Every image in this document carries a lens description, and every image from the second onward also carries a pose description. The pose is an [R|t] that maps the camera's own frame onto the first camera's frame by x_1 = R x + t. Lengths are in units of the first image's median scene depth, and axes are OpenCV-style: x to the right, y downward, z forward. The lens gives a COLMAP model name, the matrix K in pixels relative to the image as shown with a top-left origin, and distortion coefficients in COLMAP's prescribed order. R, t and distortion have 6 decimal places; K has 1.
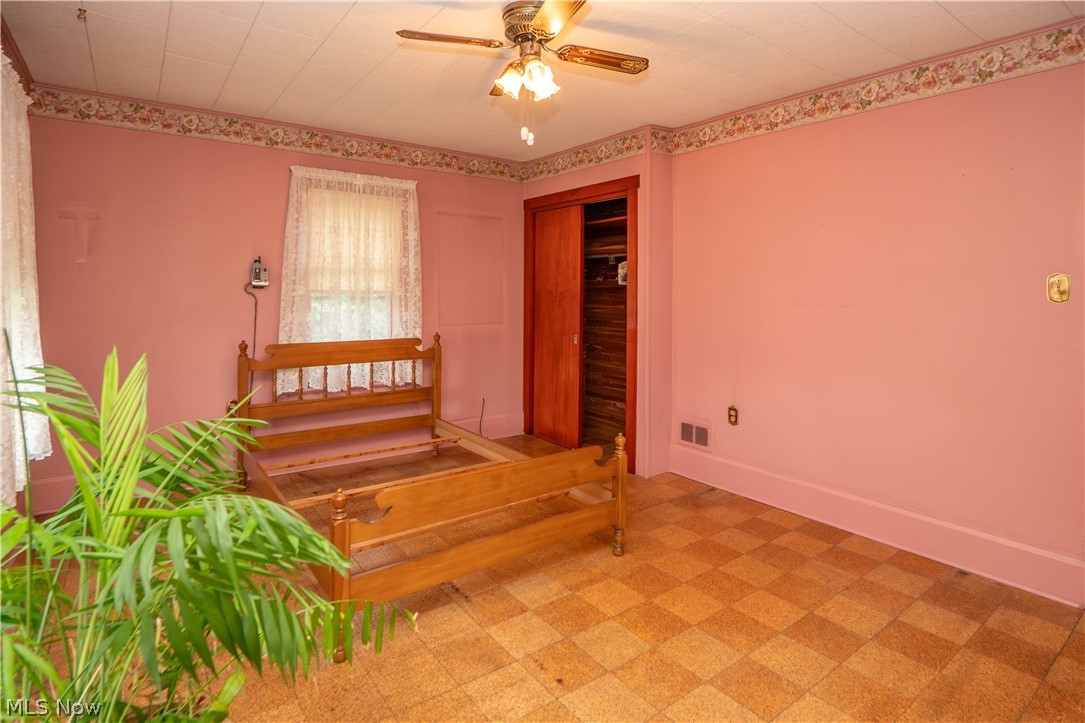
lens RADIAL K [[553.5, 0, 530.1], [0, 553.5, 296.2], [0, 0, 1]] dist [-0.041296, 0.007810]
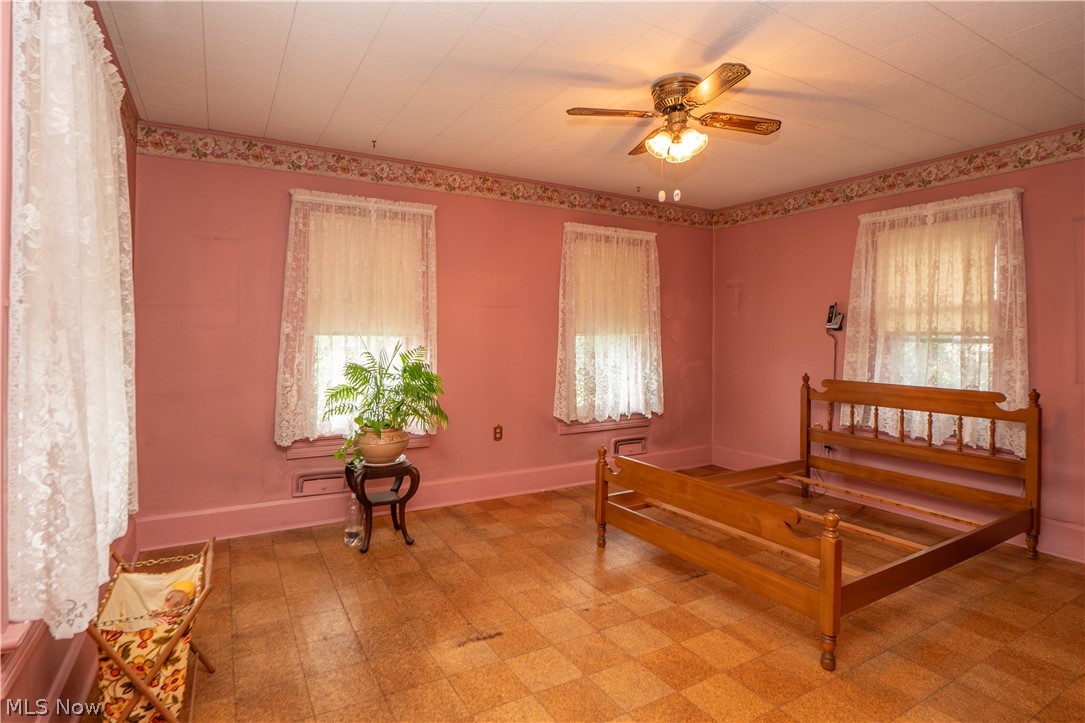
lens RADIAL K [[551.4, 0, 534.3], [0, 551.4, 346.3], [0, 0, 1]] dist [-0.031086, 0.000692]
pose [[-0.095916, 0.018068, -0.995225, 0.684598], [-0.013361, 0.999722, 0.019438, 0.005379], [0.995300, 0.015161, -0.095648, 0.469124]]
